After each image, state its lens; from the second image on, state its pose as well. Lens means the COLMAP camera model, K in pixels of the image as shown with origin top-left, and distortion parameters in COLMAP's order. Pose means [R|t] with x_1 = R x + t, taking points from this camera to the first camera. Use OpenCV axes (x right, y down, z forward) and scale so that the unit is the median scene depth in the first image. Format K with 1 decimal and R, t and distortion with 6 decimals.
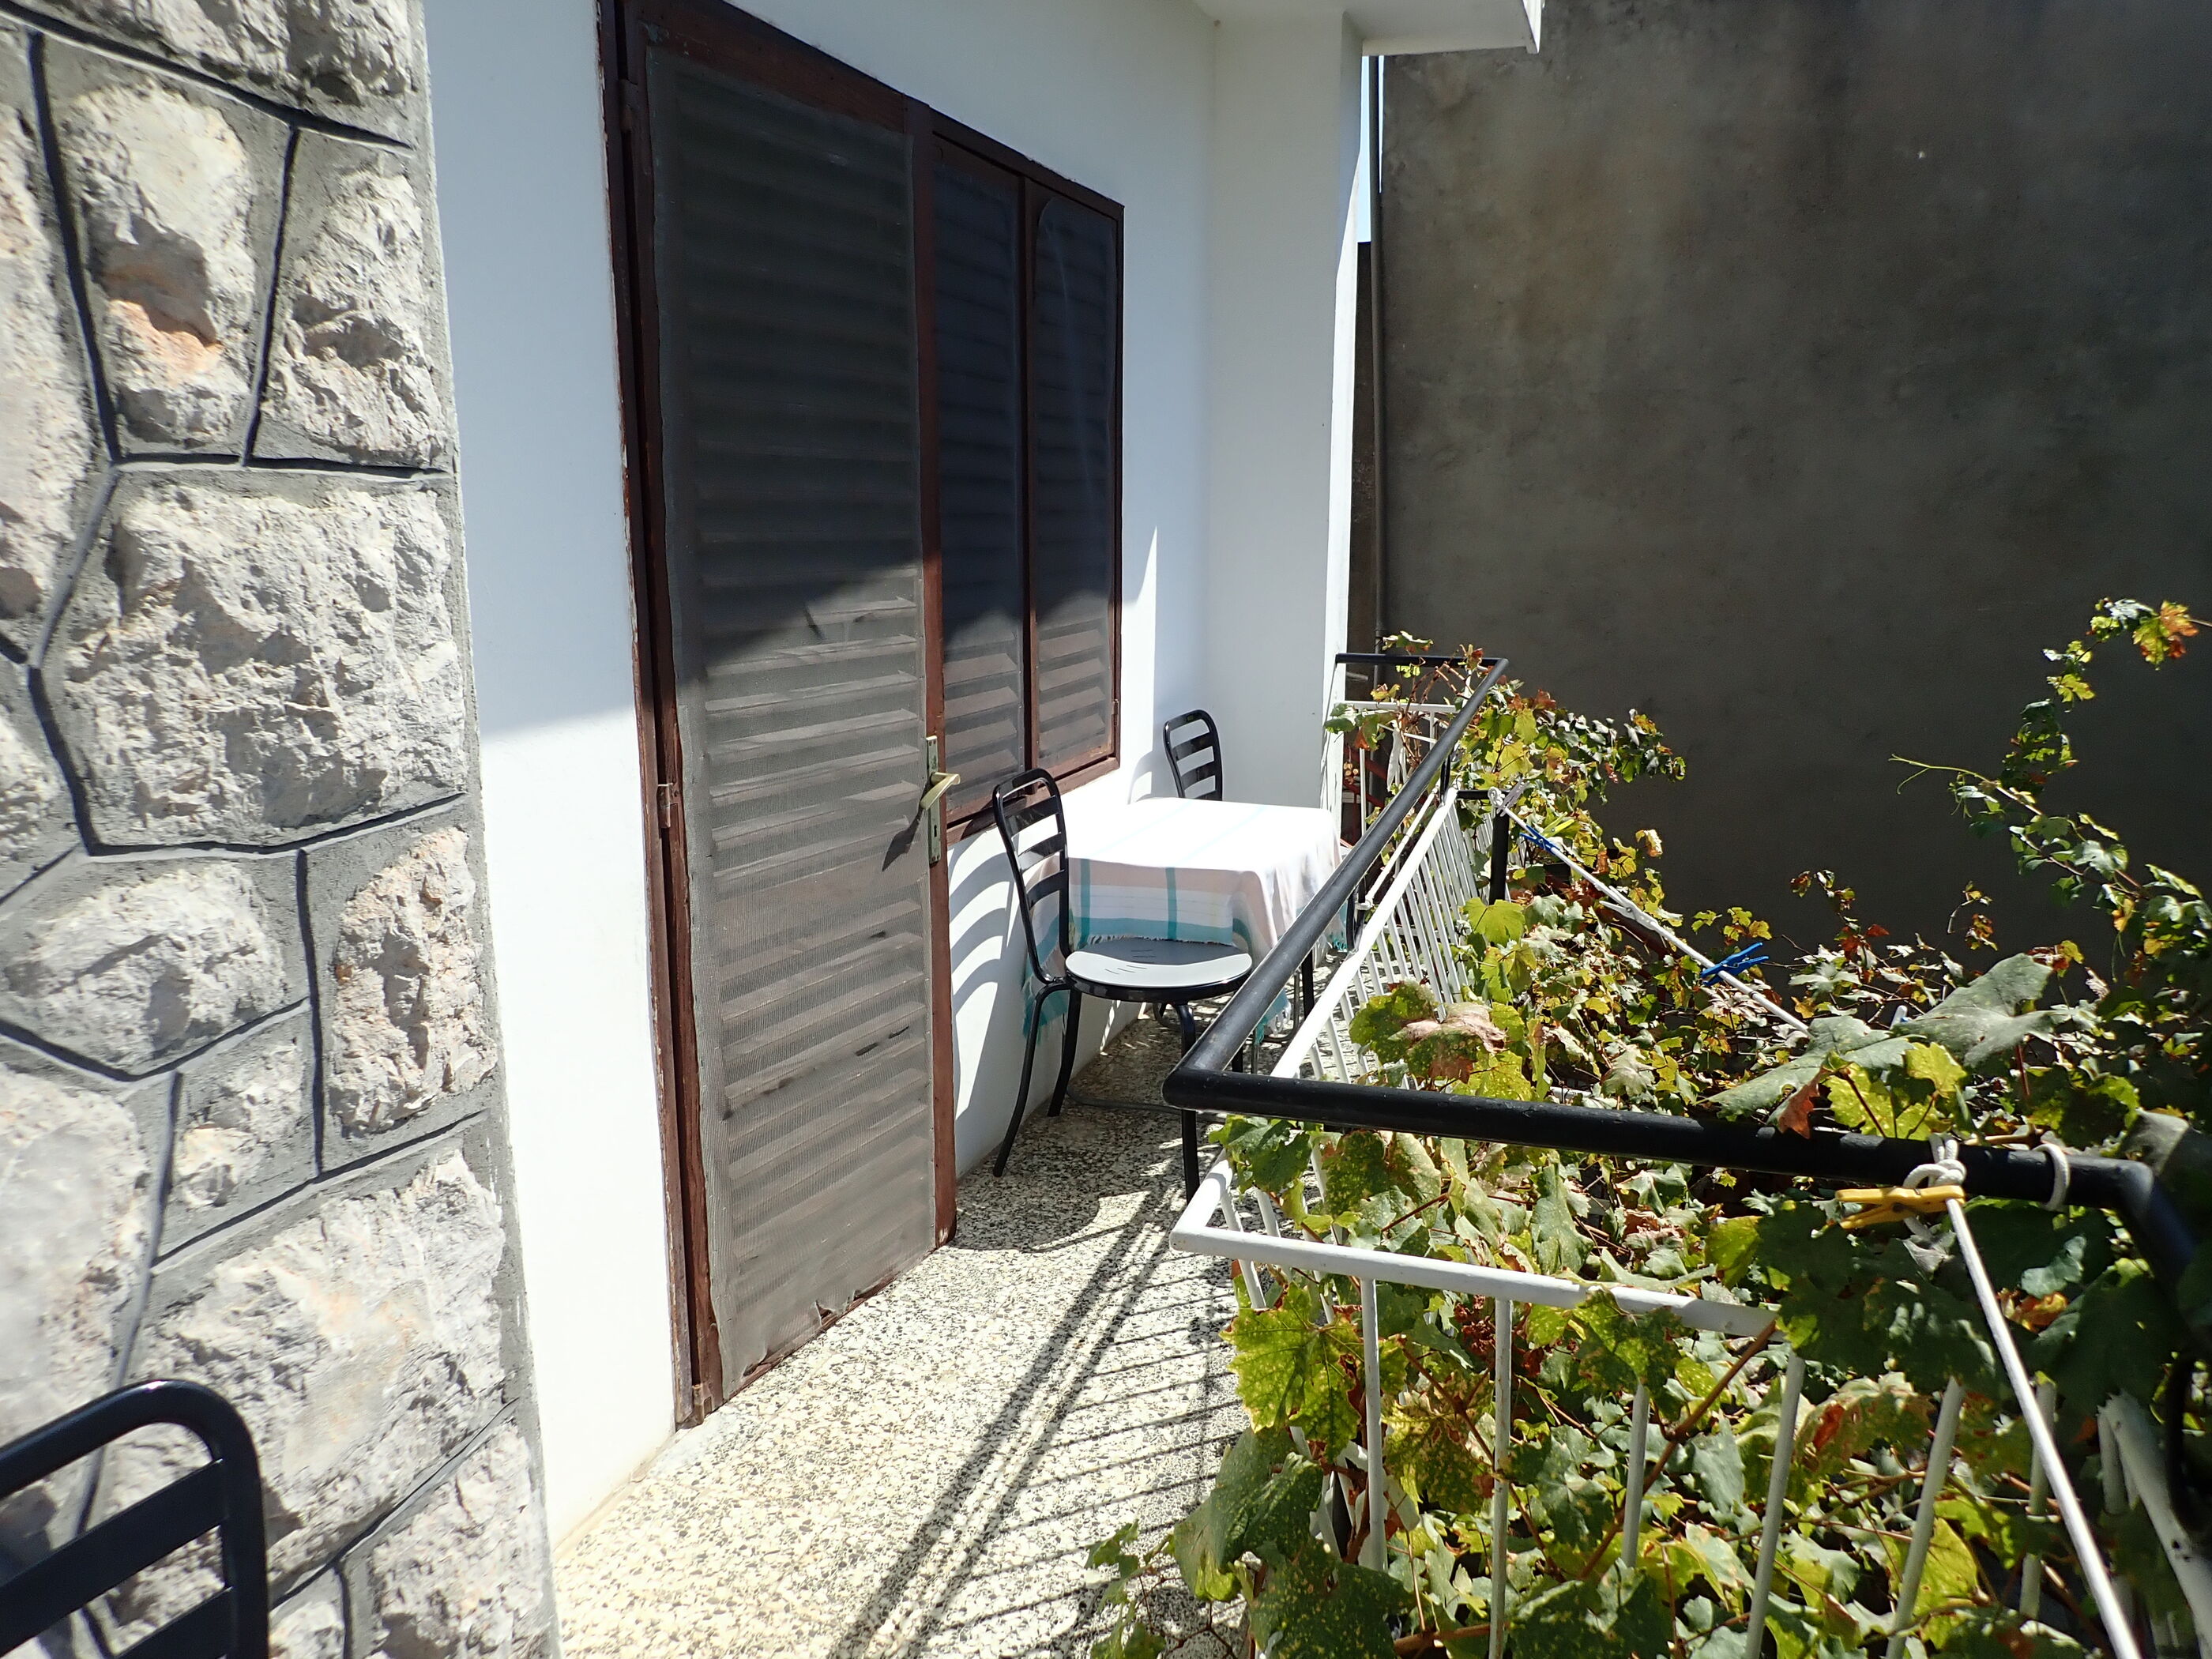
lens RADIAL K [[1633.2, 0, 1051.9], [0, 1633.2, 835.5], [0, 0, 1]] dist [-0.007000, -0.016154]
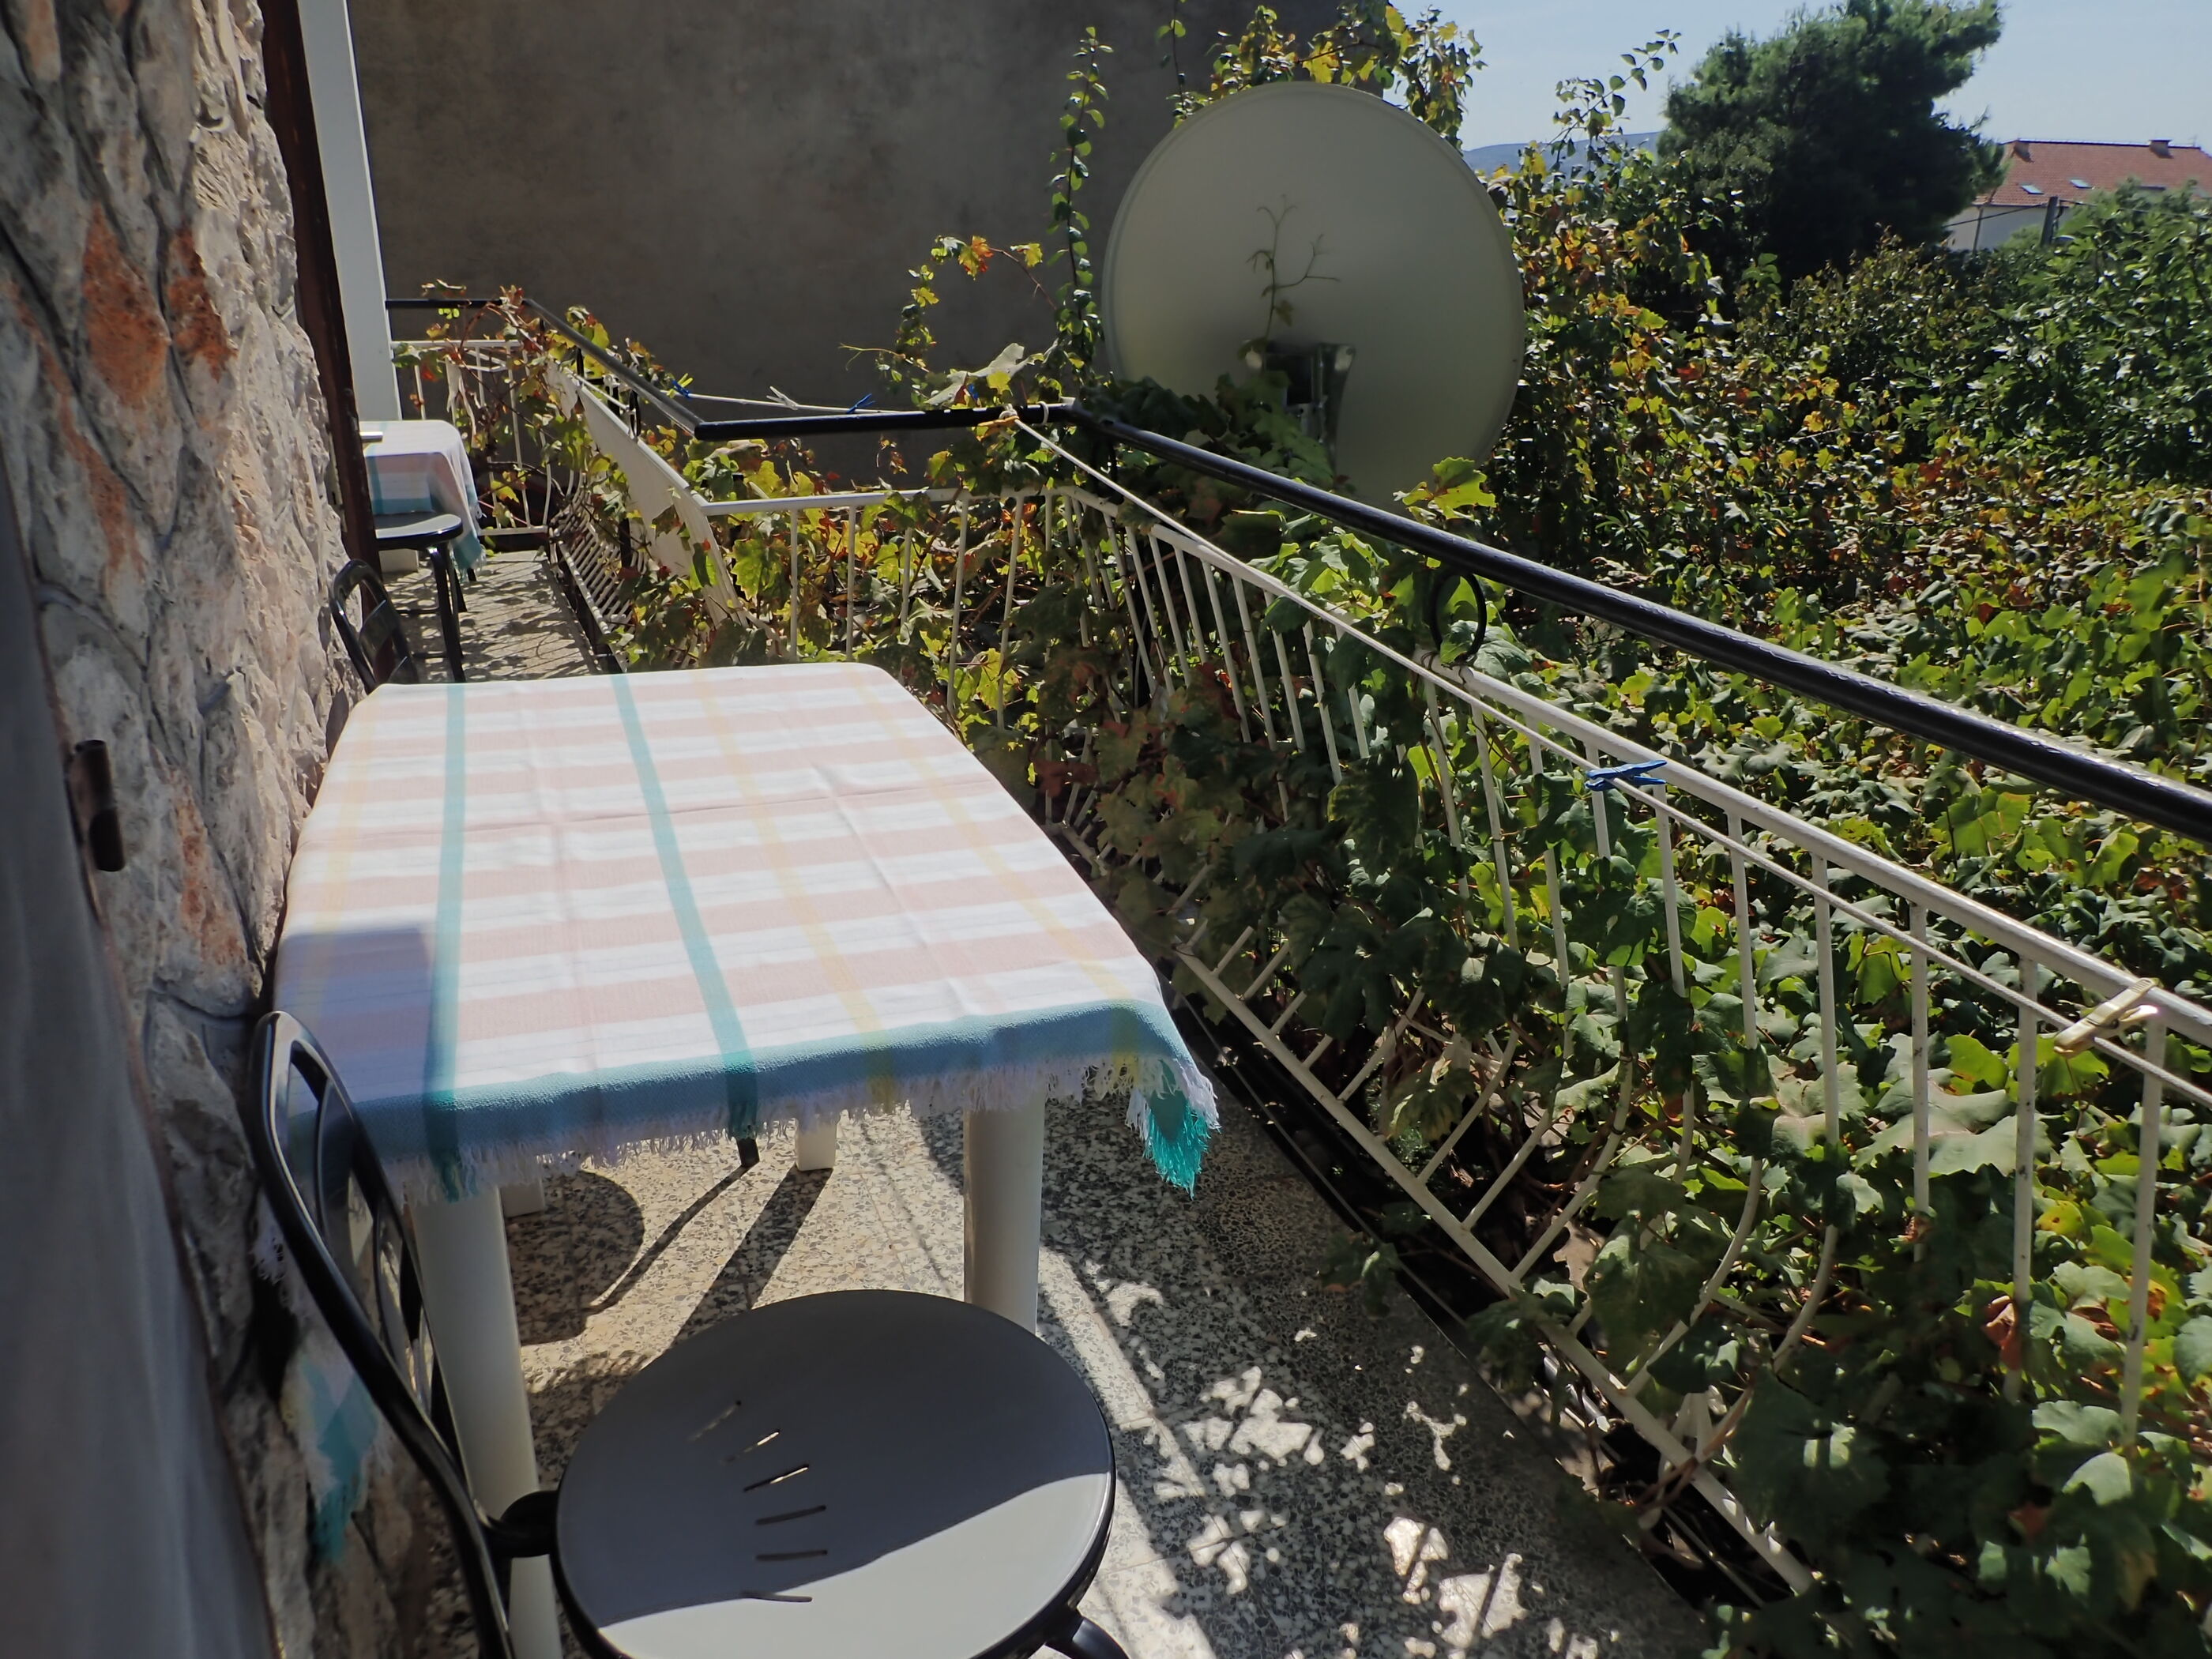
lens RADIAL K [[1646.9, 0, 1106.0], [0, 1646.9, 829.5], [0, 0, 1]] dist [-0.003207, -0.005808]
pose [[0.750675, -0.223649, 0.621666, -0.184648], [0.116438, 0.971017, 0.208730, 0.051773], [-0.650330, -0.084303, 0.754959, -0.190189]]
